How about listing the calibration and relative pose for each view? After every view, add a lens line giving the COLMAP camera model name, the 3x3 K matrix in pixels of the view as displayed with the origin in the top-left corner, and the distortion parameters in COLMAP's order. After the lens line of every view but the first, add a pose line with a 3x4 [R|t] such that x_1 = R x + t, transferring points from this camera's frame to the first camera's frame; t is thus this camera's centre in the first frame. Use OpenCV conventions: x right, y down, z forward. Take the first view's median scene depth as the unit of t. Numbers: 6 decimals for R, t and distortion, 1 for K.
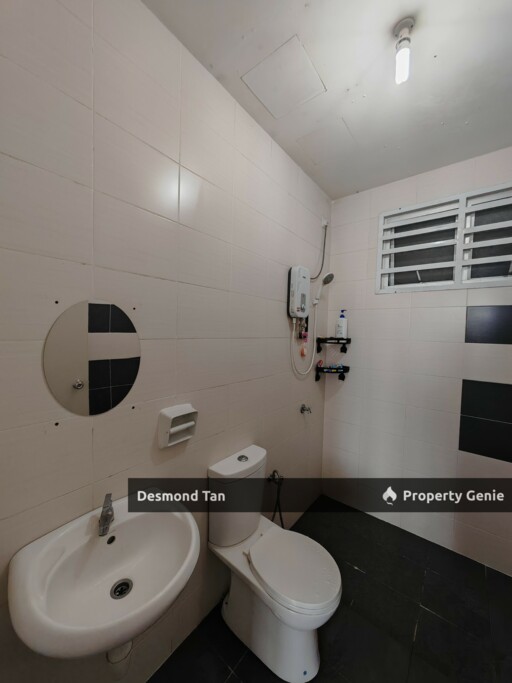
lens RADIAL K [[275.2, 0, 251.9], [0, 275.2, 342.2], [0, 0, 1]] dist [0.002342, 0.001147]
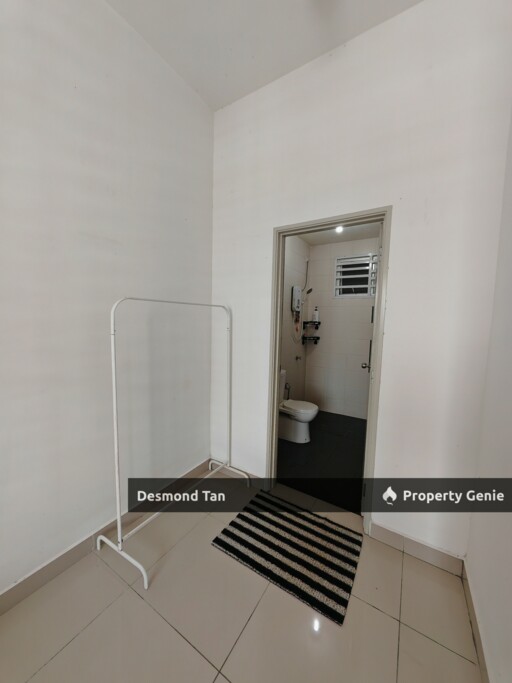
lens RADIAL K [[253.0, 0, 257.9], [0, 253.0, 343.5], [0, 0, 1]] dist [0.015906, -0.000572]
pose [[0.993653, -0.014000, 0.111610, -0.294967], [0.008140, 0.998573, 0.052782, 0.043303], [-0.112189, -0.051538, 0.992349, -0.763655]]
